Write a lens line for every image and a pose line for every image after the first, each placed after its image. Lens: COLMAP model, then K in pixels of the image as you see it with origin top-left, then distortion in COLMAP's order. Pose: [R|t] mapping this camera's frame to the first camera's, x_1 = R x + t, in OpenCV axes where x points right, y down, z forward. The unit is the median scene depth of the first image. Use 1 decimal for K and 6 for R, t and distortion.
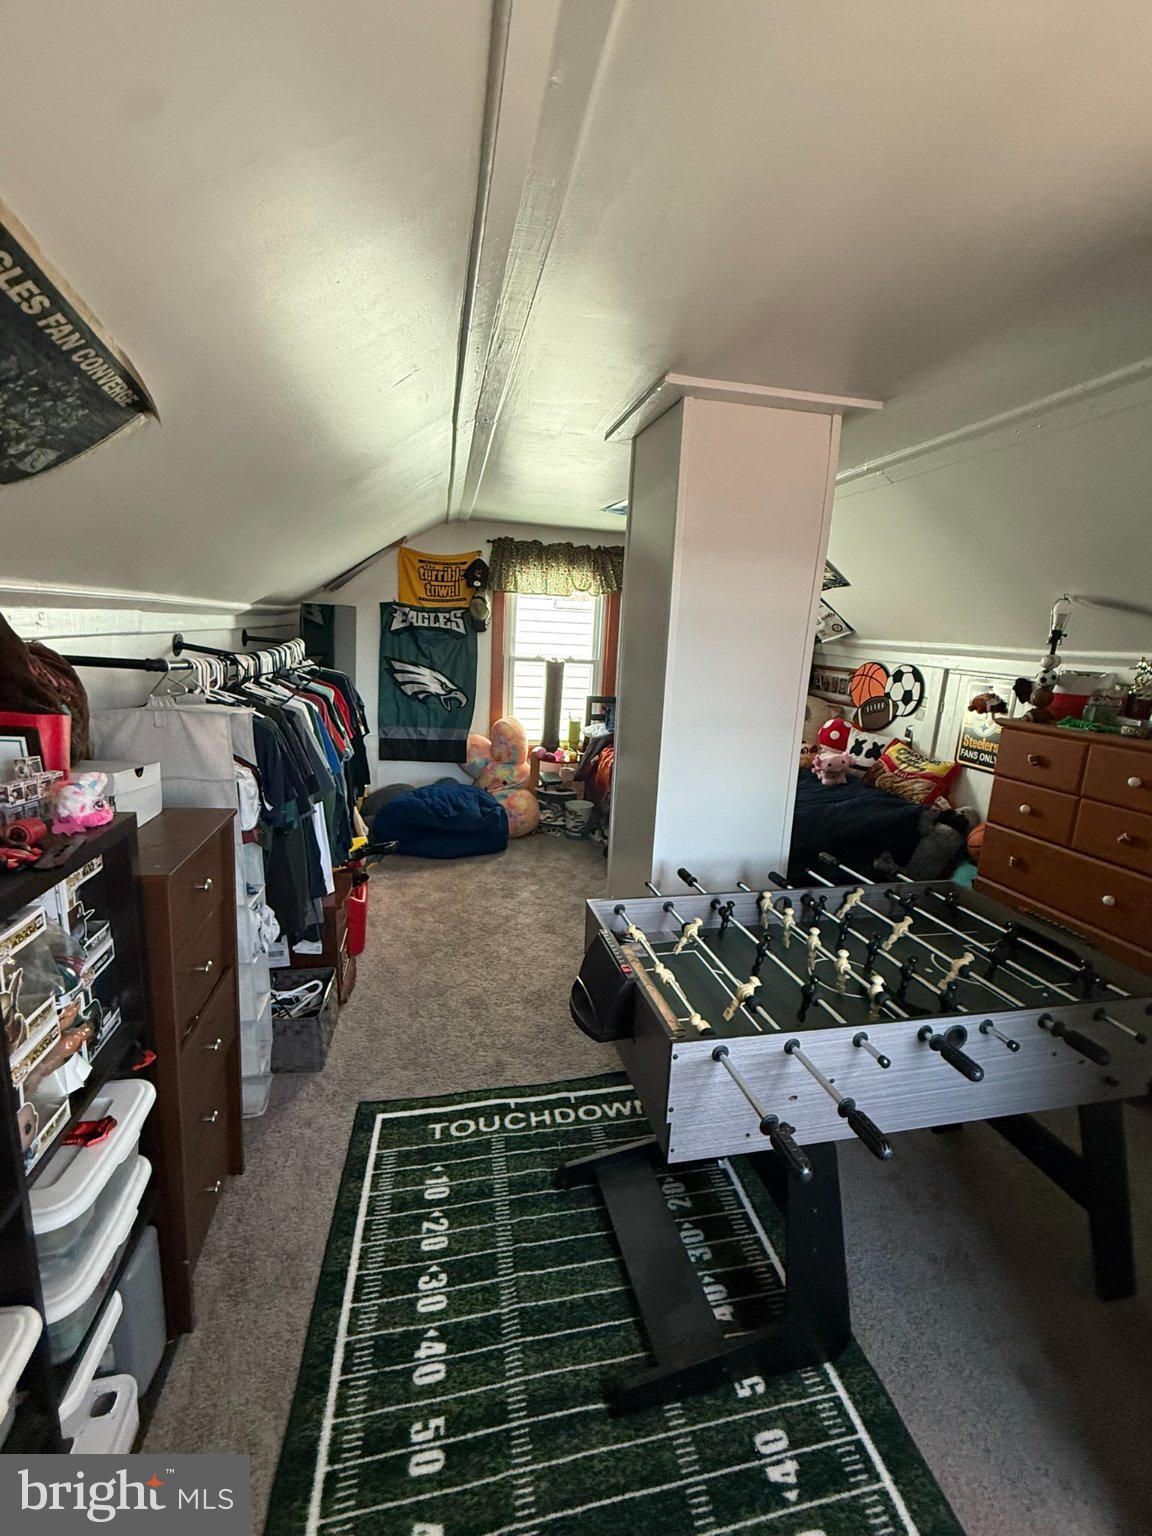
lens RADIAL K [[613.0, 0, 570.9], [0, 613.0, 761.9], [0, 0, 1]] dist [-0.002564, -0.000046]
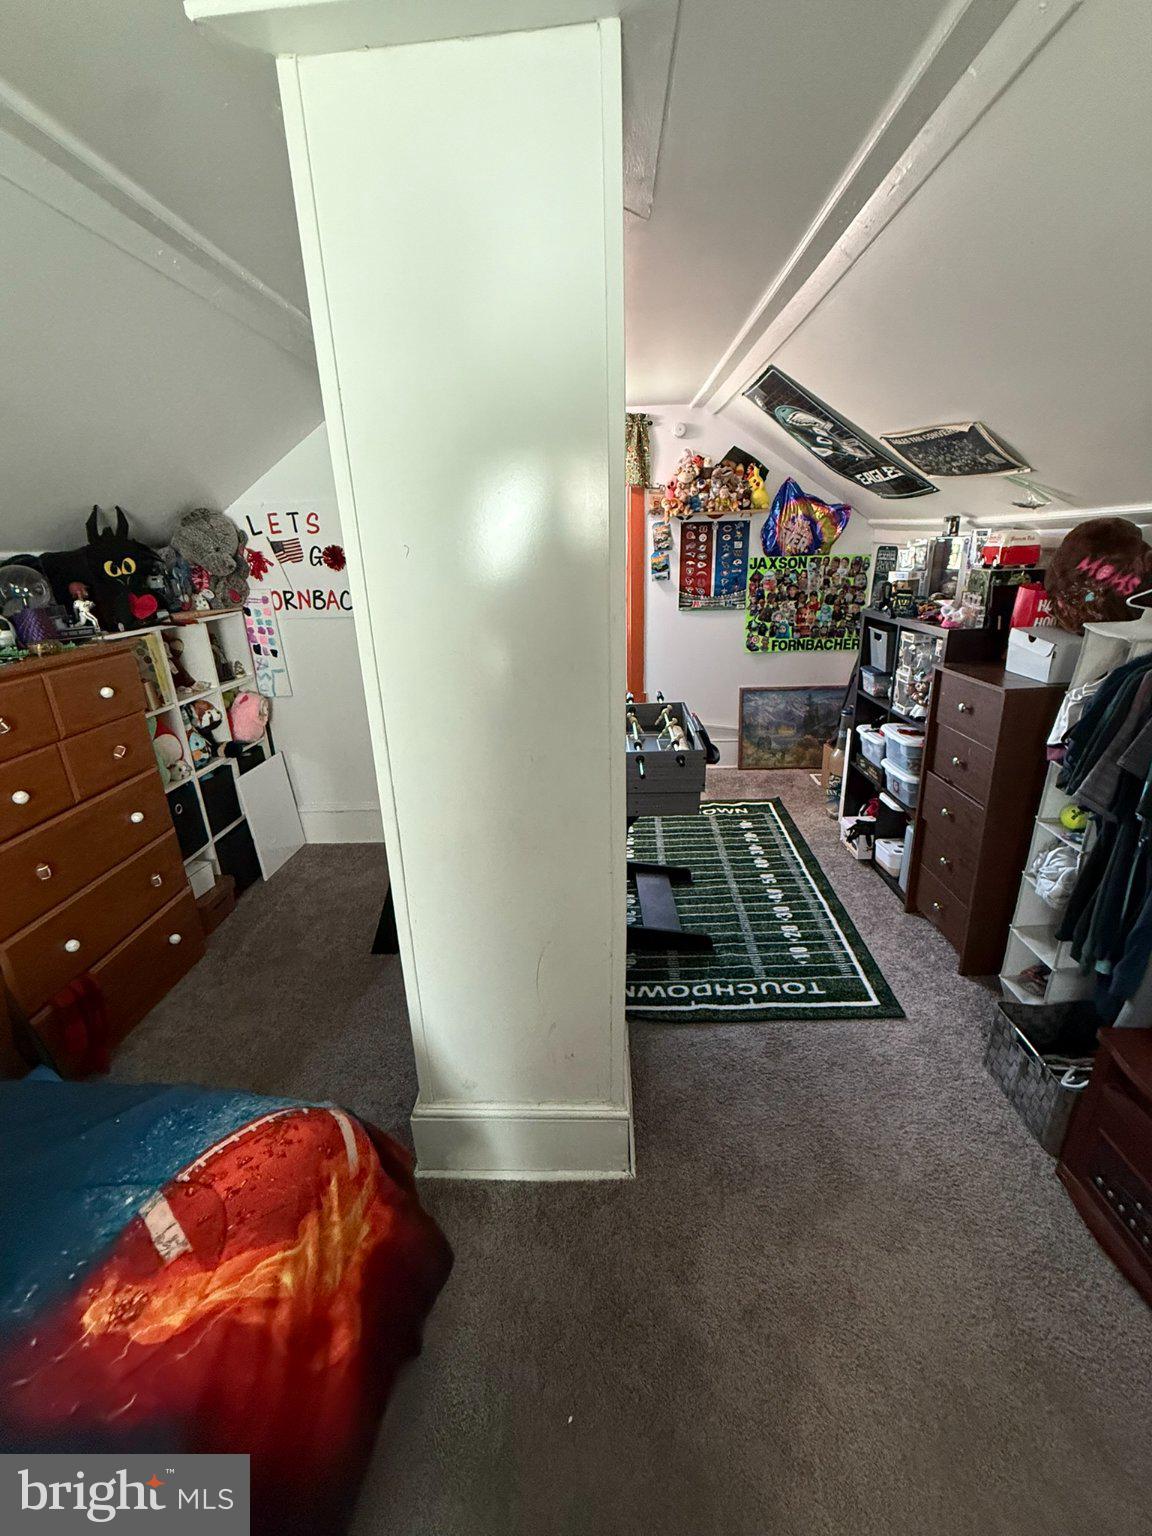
lens RADIAL K [[613.0, 0, 579.4], [0, 613.0, 764.5], [0, 0, 1]] dist [-0.002564, -0.000046]
pose [[-0.968670, -0.100163, 0.227255, -0.006524], [0.037179, 0.846263, 0.531467, -0.373055], [-0.245551, 0.523265, -0.816026, 1.769938]]
